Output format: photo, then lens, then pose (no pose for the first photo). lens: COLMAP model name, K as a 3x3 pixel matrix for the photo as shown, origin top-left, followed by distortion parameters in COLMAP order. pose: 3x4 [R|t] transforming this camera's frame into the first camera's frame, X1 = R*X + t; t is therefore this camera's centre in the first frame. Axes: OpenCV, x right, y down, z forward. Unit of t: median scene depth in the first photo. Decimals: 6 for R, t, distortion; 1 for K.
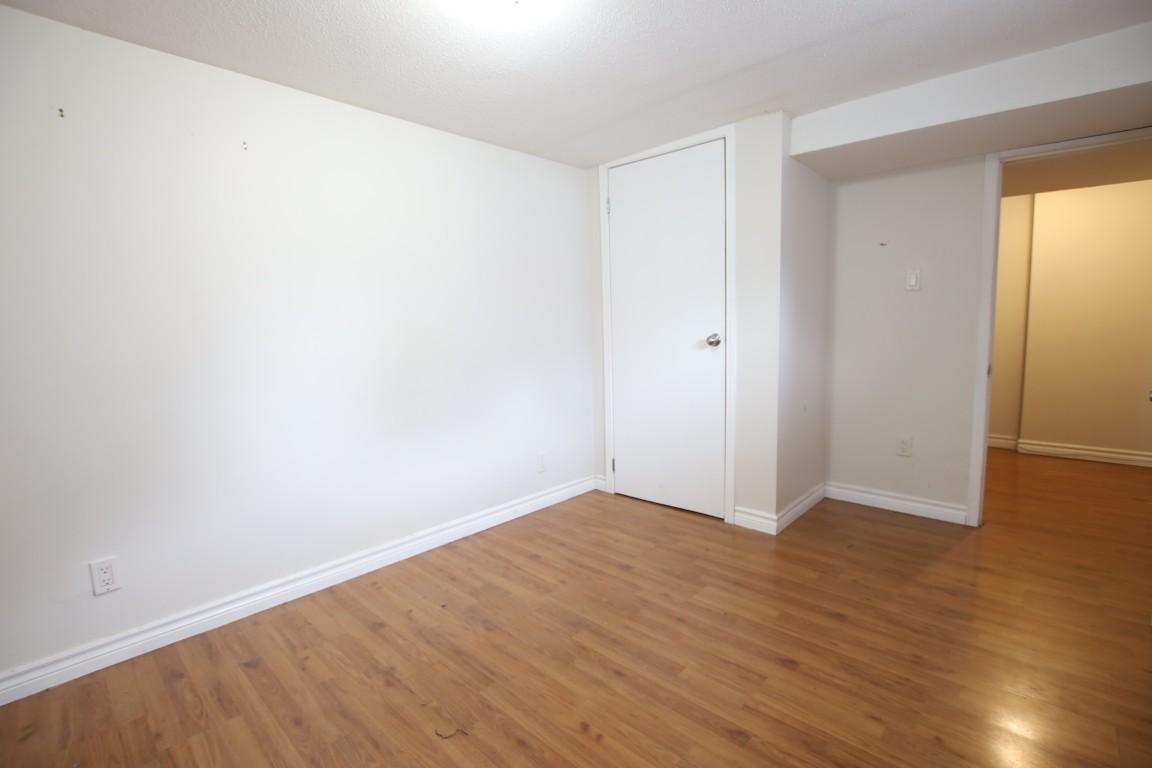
lens RADIAL K [[530.0, 0, 577.6], [0, 530.0, 387.3], [0, 0, 1]] dist [-0.024062, 0.000792]
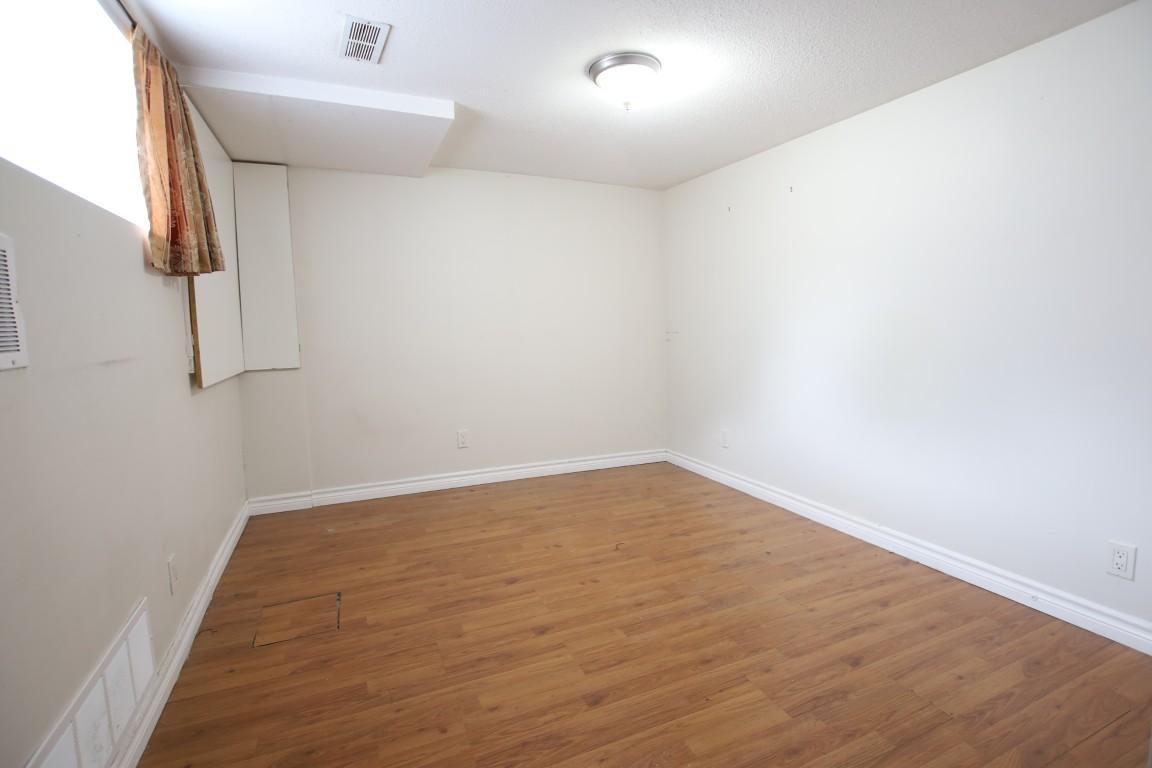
lens RADIAL K [[530.0, 0, 575.6], [0, 530.0, 380.1], [0, 0, 1]] dist [-0.024062, 0.000792]
pose [[-0.392614, 0.126979, -0.910895, 0.981924], [-0.082131, 0.981625, 0.172238, -0.138649], [0.916029, 0.142436, -0.374971, 1.034983]]
